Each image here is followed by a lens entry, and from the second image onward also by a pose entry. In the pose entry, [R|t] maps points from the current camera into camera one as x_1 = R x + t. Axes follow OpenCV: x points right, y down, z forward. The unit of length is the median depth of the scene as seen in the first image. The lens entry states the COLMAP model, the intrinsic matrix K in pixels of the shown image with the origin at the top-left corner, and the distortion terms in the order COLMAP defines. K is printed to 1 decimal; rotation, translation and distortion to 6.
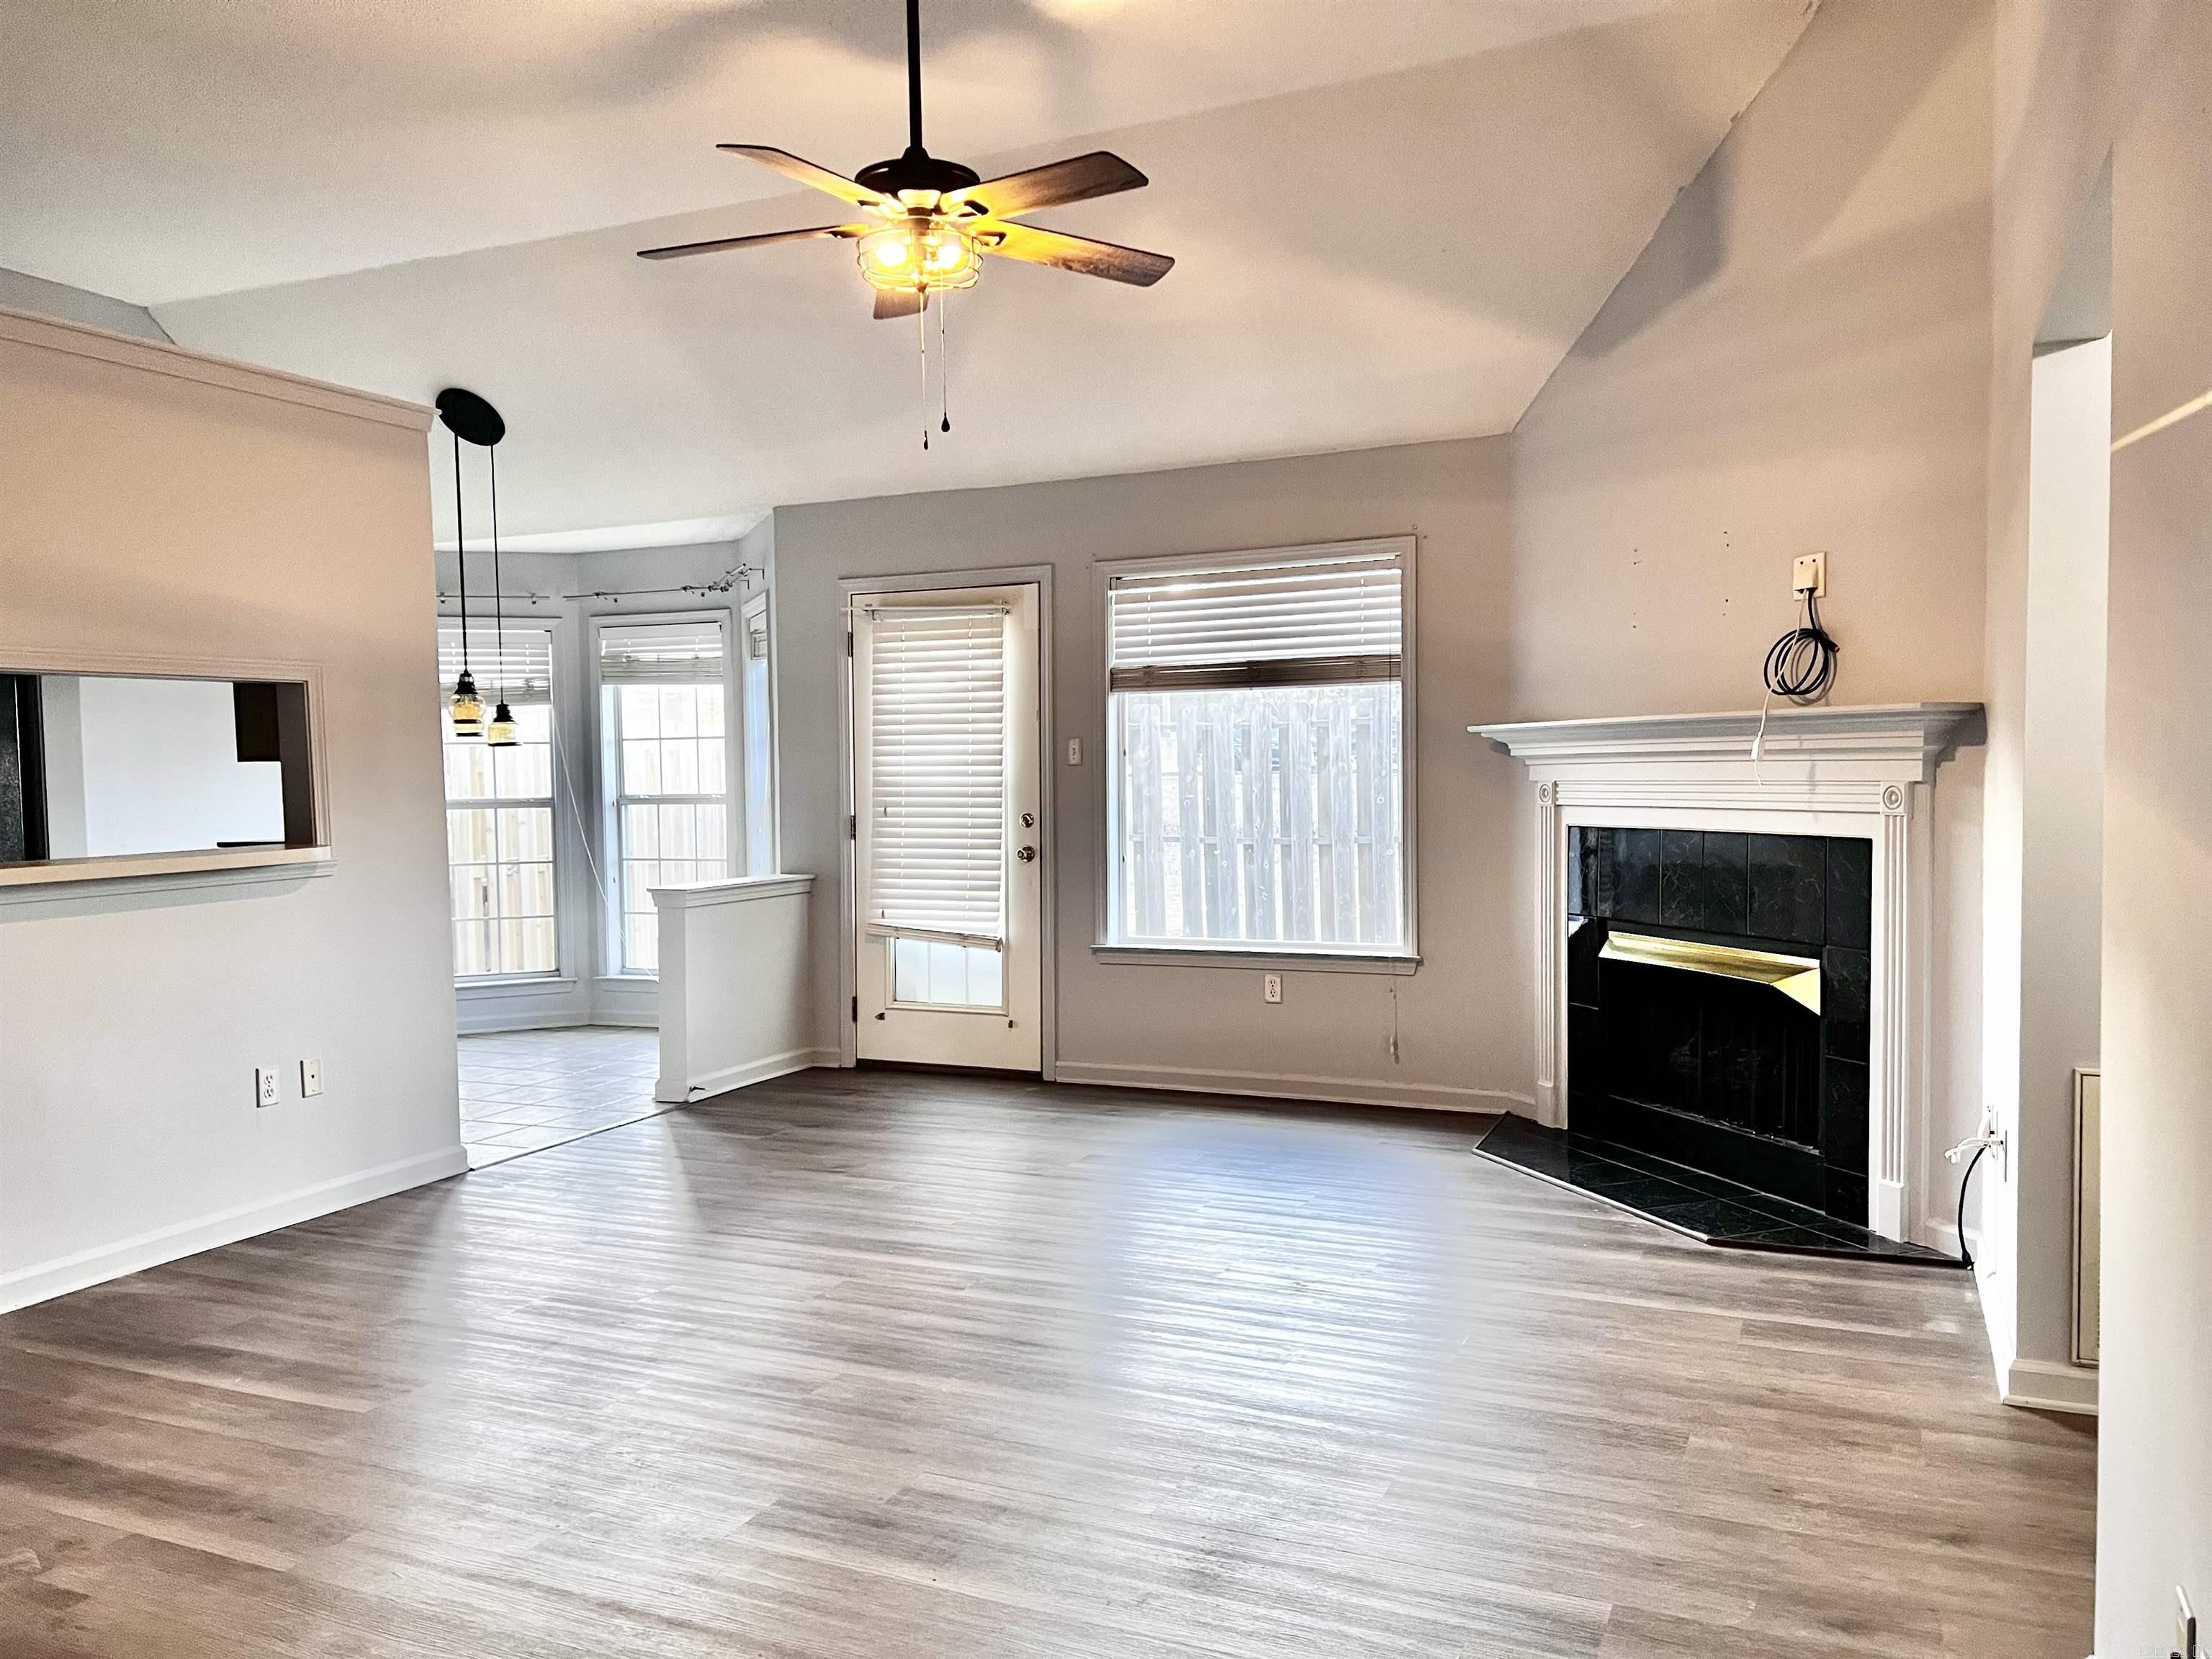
lens RADIAL K [[1665.6, 0, 1104.4], [0, 1665.6, 848.0], [0, 0, 1]] dist [0.118498, -0.132231]
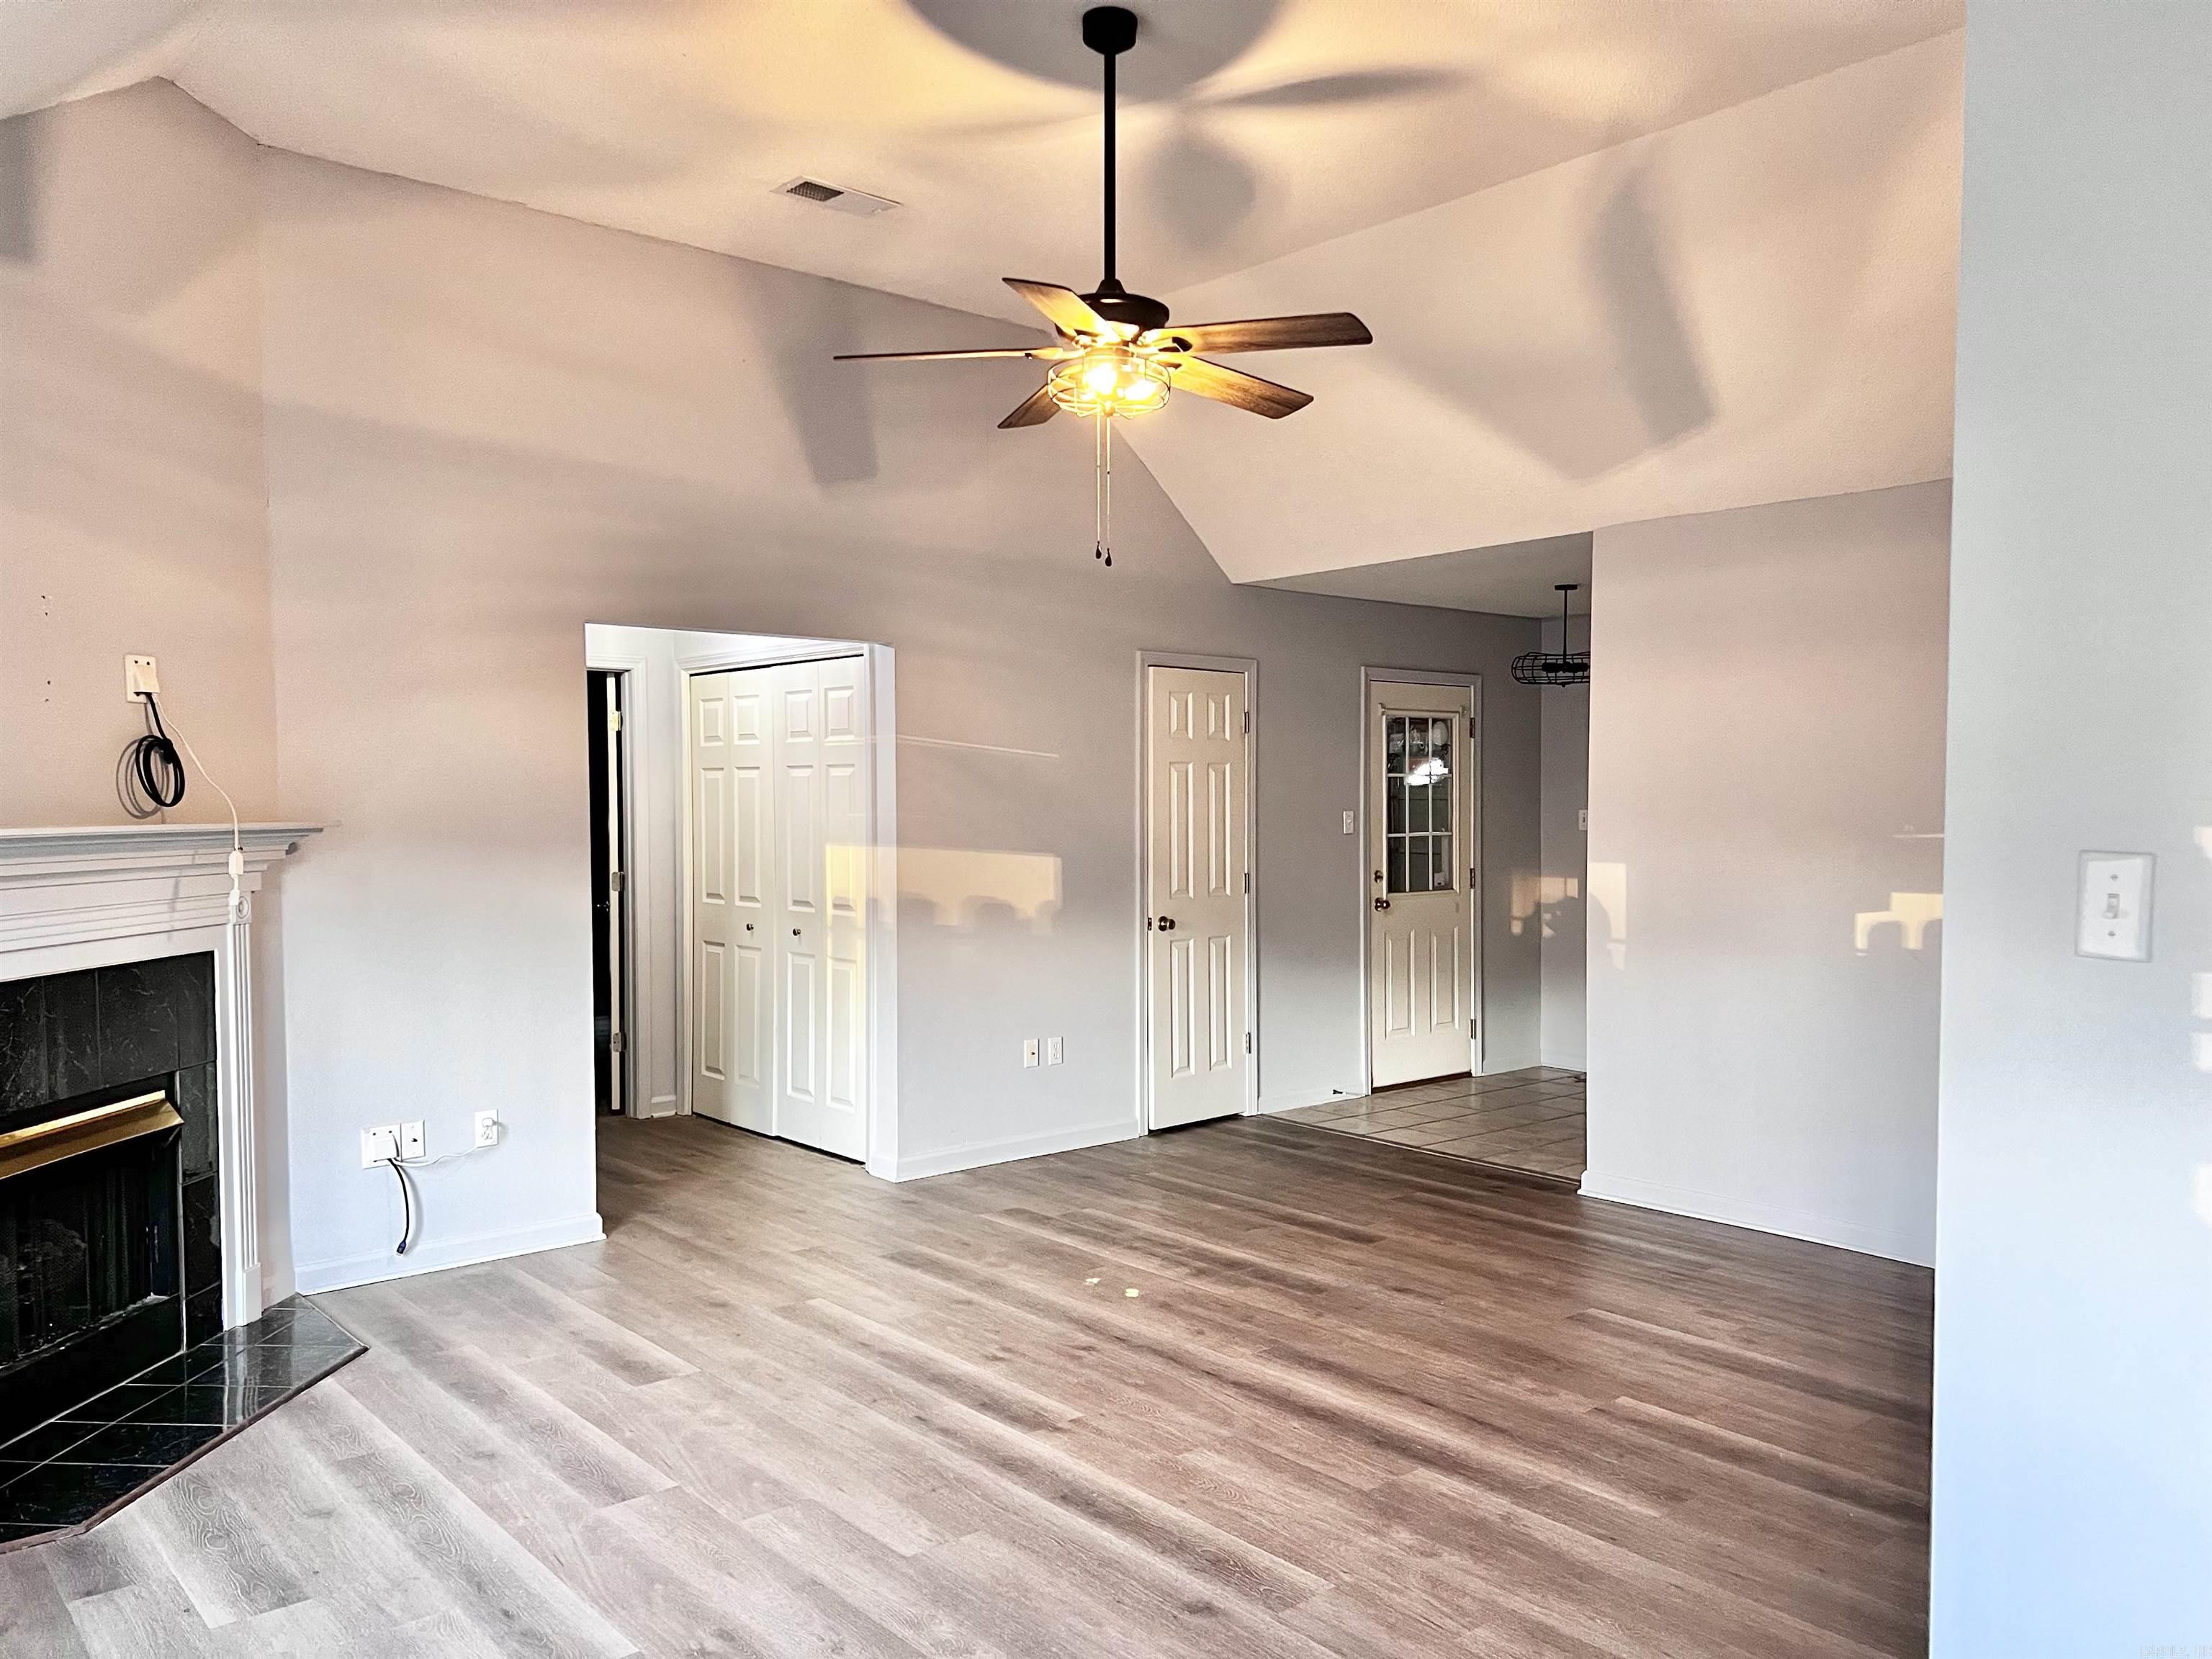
lens RADIAL K [[1651.6, 0, 1115.3], [0, 1651.6, 837.7], [0, 0, 1]] dist [0.110475, -0.129054]
pose [[-0.911782, 0.009688, 0.410560, -0.395057], [0.039364, 0.997180, 0.063891, -0.099637], [-0.408783, 0.074416, -0.909593, 1.447274]]
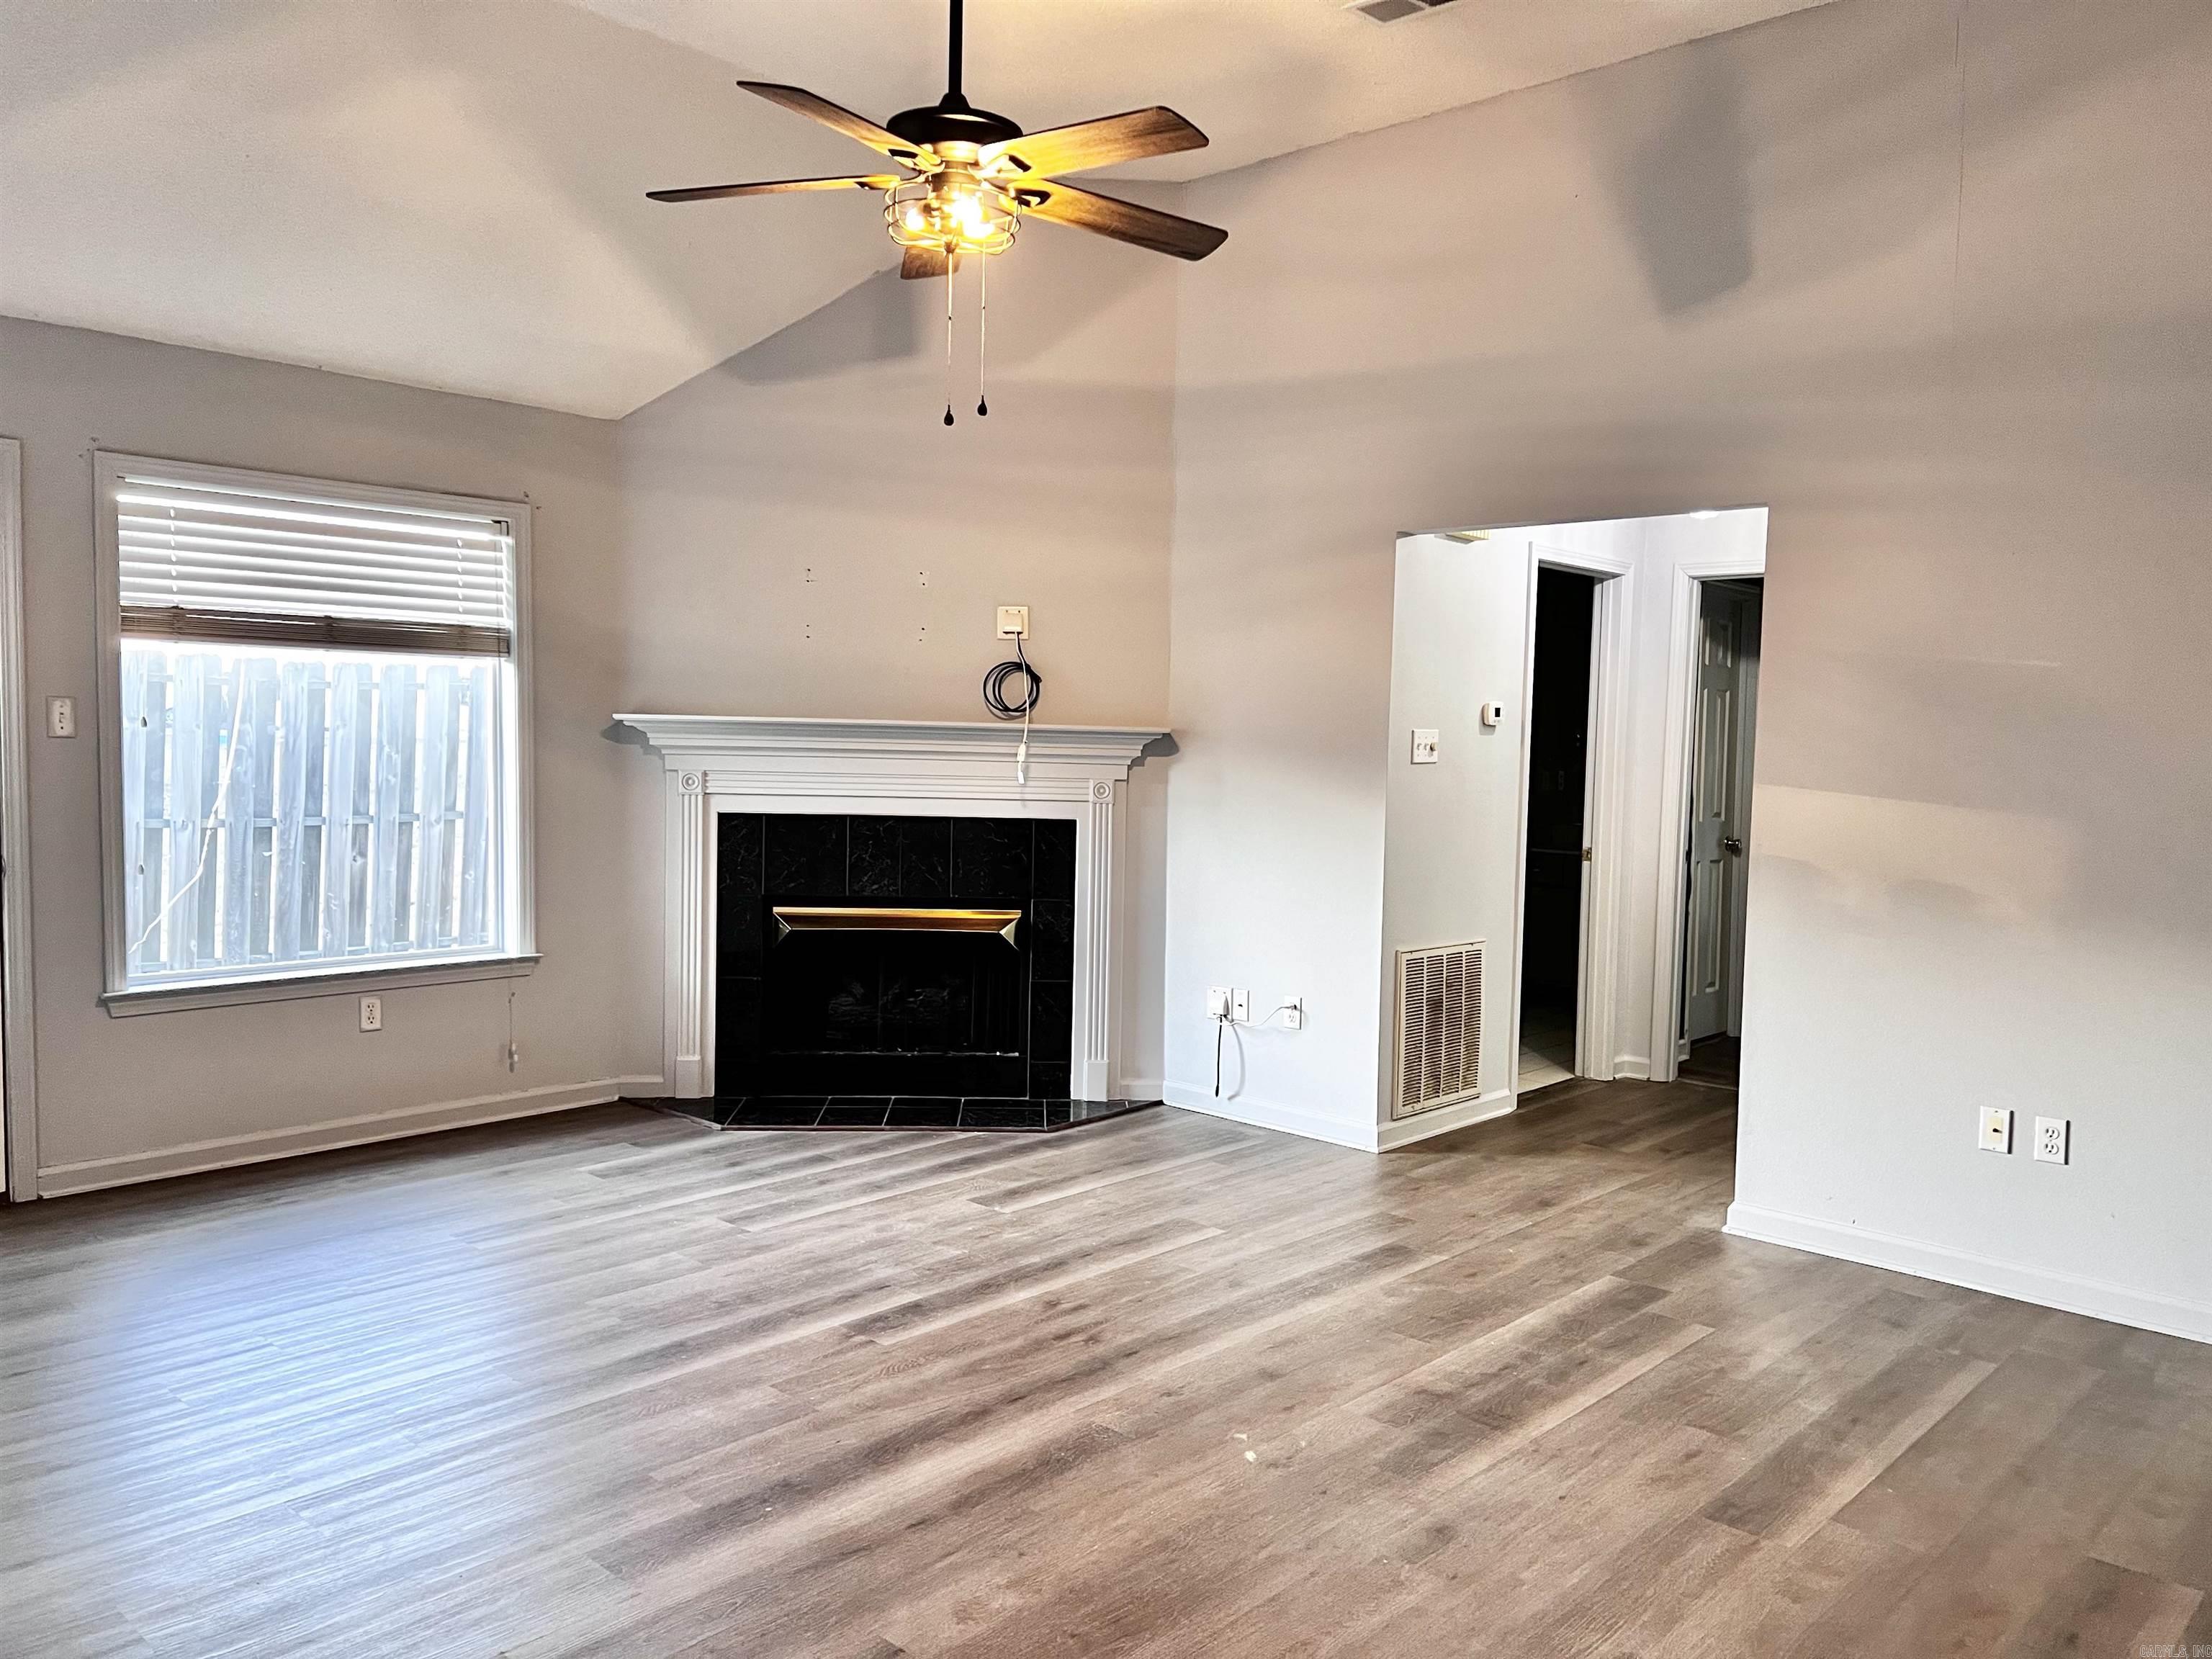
lens RADIAL K [[1651.6, 0, 1115.3], [0, 1651.6, 837.7], [0, 0, 1]] dist [0.110475, -0.129054]
pose [[0.303666, -0.036390, 0.952083, -0.709147], [0.018780, 0.999305, 0.032204, -0.028802], [-0.952593, 0.008101, 0.304138, 0.473639]]
